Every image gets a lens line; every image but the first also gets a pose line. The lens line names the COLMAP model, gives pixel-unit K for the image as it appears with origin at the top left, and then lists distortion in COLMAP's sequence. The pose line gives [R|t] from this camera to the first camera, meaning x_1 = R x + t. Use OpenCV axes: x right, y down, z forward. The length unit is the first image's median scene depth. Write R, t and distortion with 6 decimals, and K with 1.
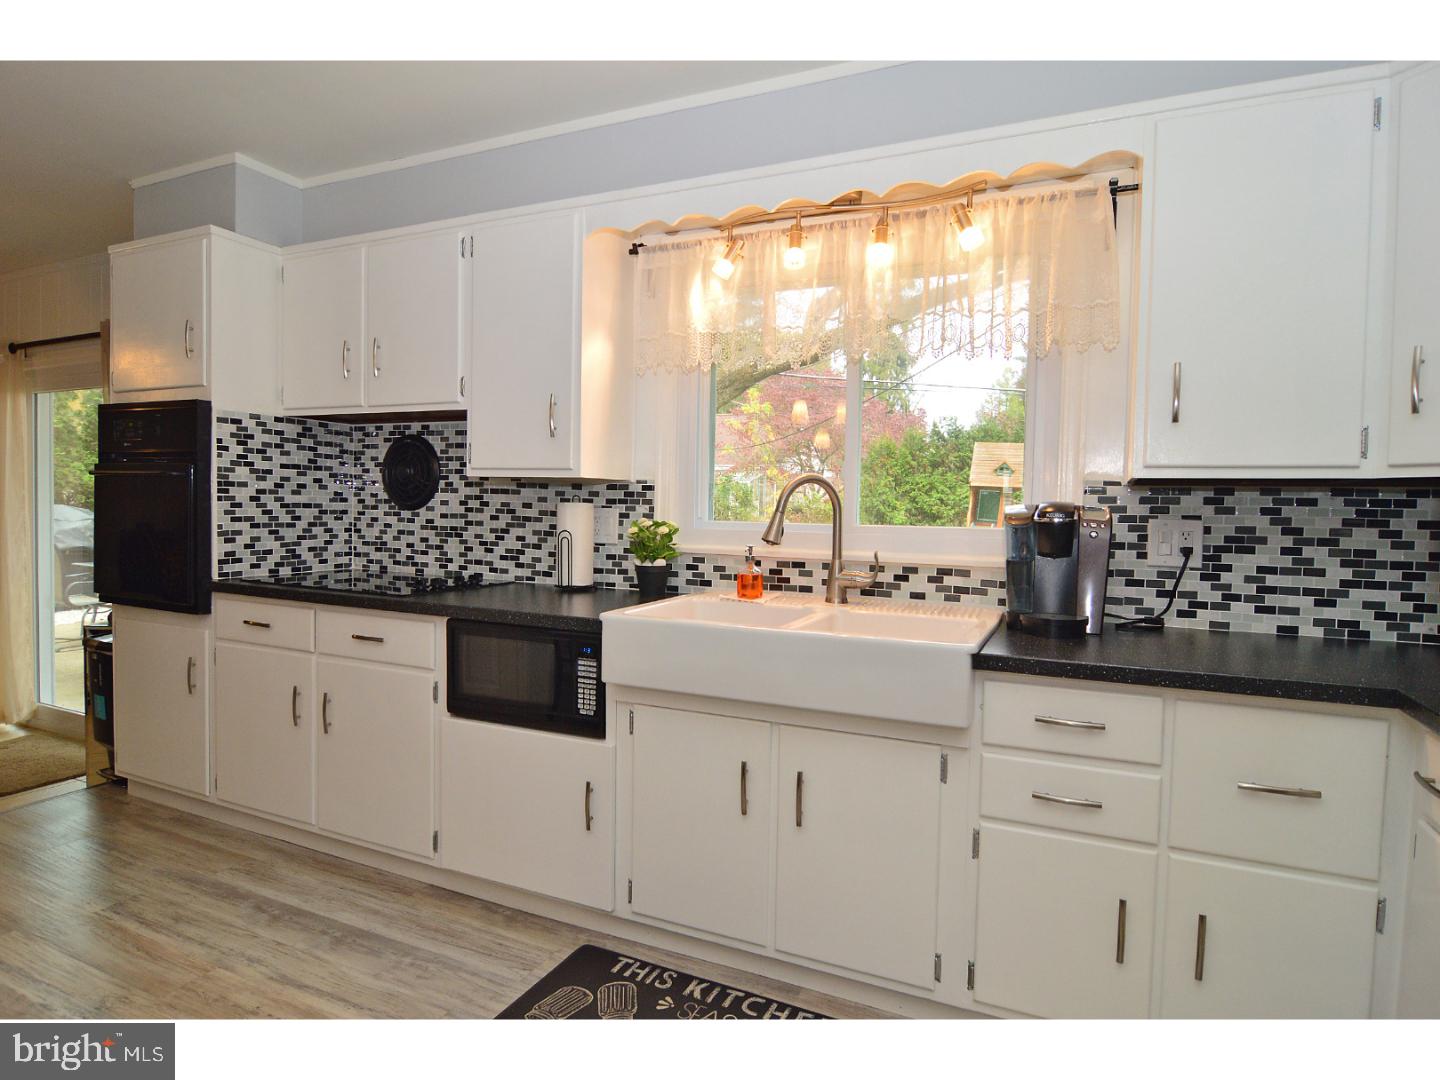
lens RADIAL K [[793.7, 0, 720.0], [0, 793.7, 540.0], [0, 0, 1]] dist [-0.014639, -0.001899]
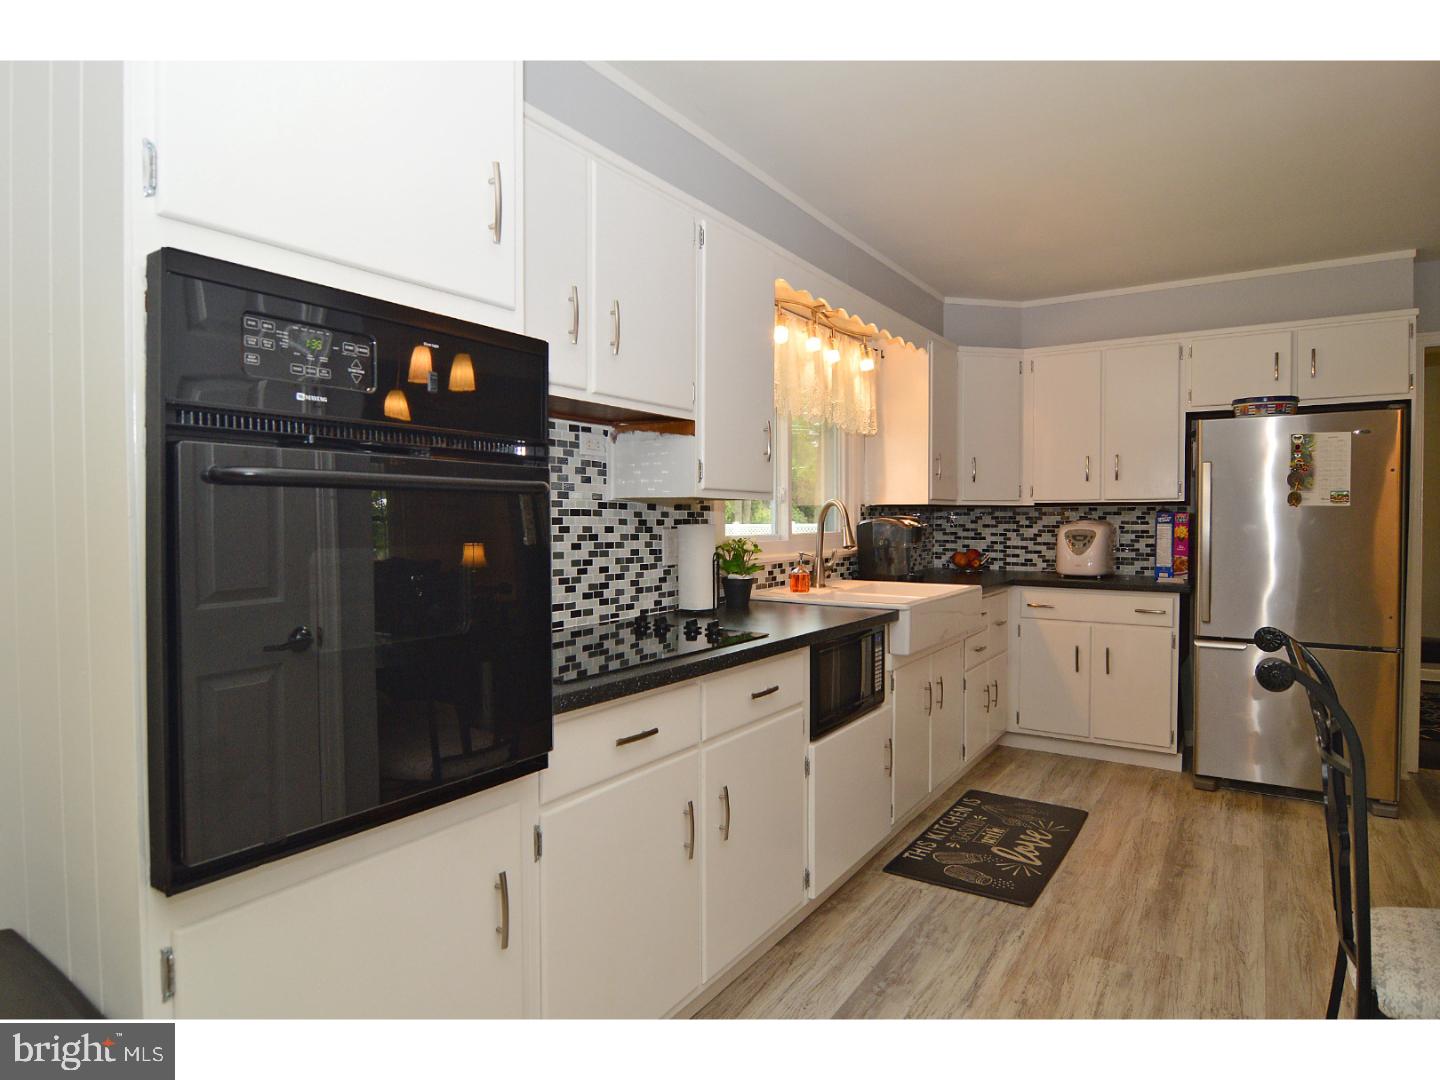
lens RADIAL K [[793.7, 0, 720.0], [0, 793.7, 540.0], [0, 0, 1]] dist [-0.014639, -0.001899]
pose [[0.167877, -0.048118, 0.984633, -1.119505], [0.048855, 0.997987, 0.040441, -0.064456], [-0.984597, 0.041315, 0.169890, 0.790632]]
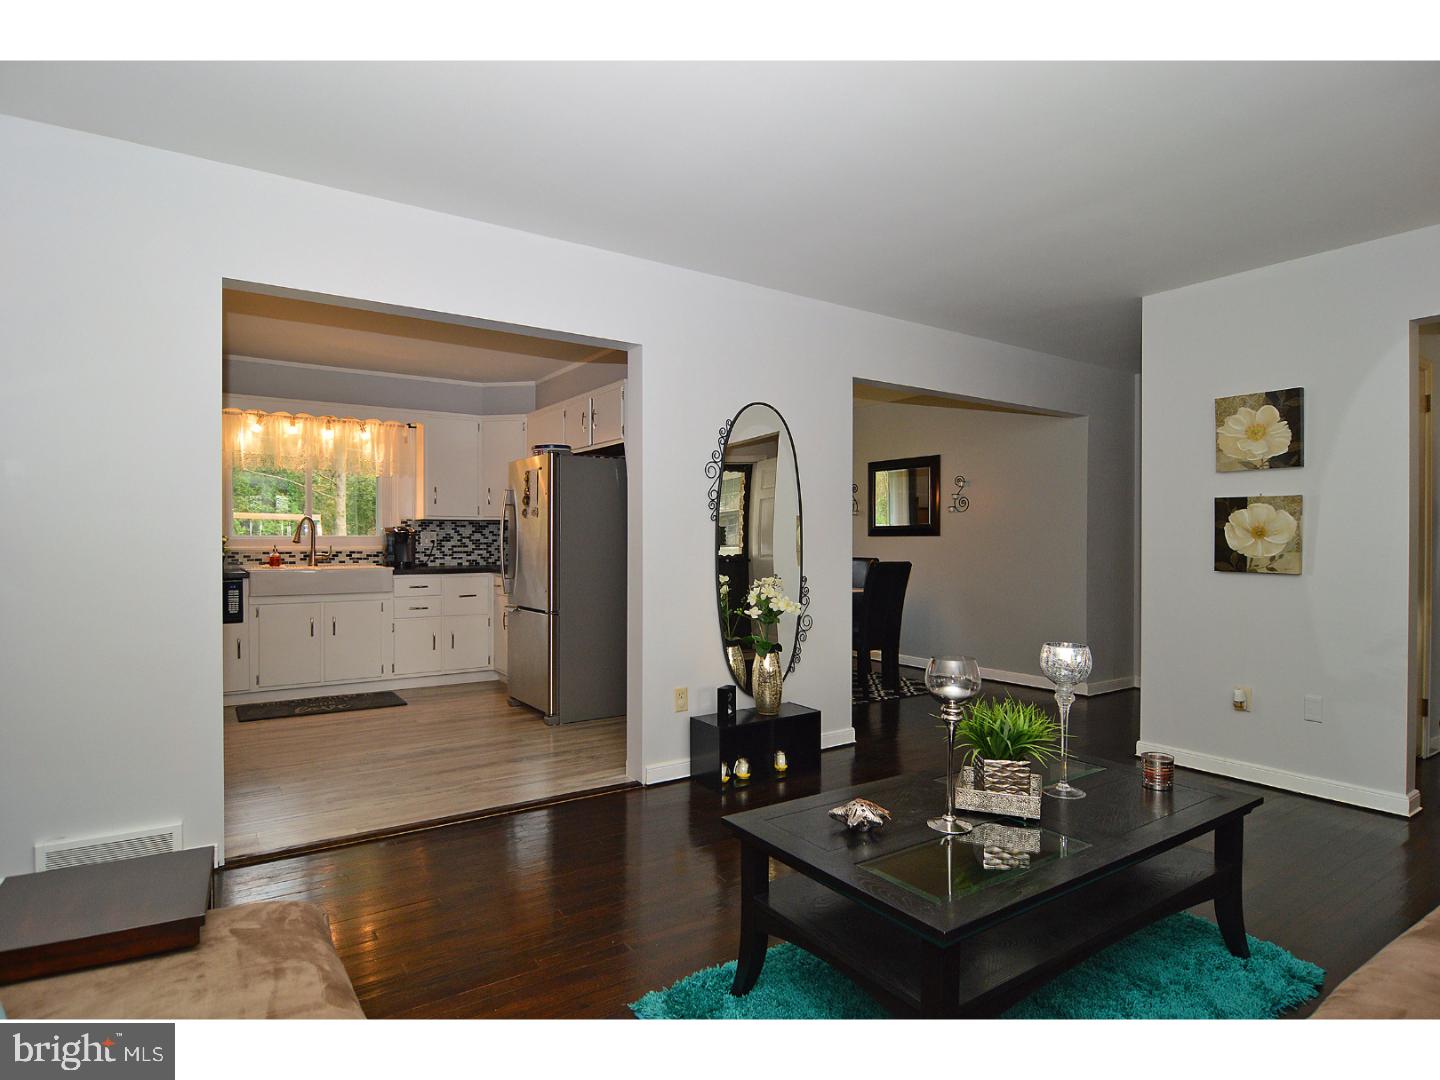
lens RADIAL K [[793.7, 0, 720.0], [0, 793.7, 540.0], [0, 0, 1]] dist [-0.014639, -0.001899]
pose [[0.513935, -0.022086, 0.857545, -1.167791], [0.037415, 0.999294, 0.003313, 0.030282], [-0.857013, 0.030382, 0.514399, -1.234653]]
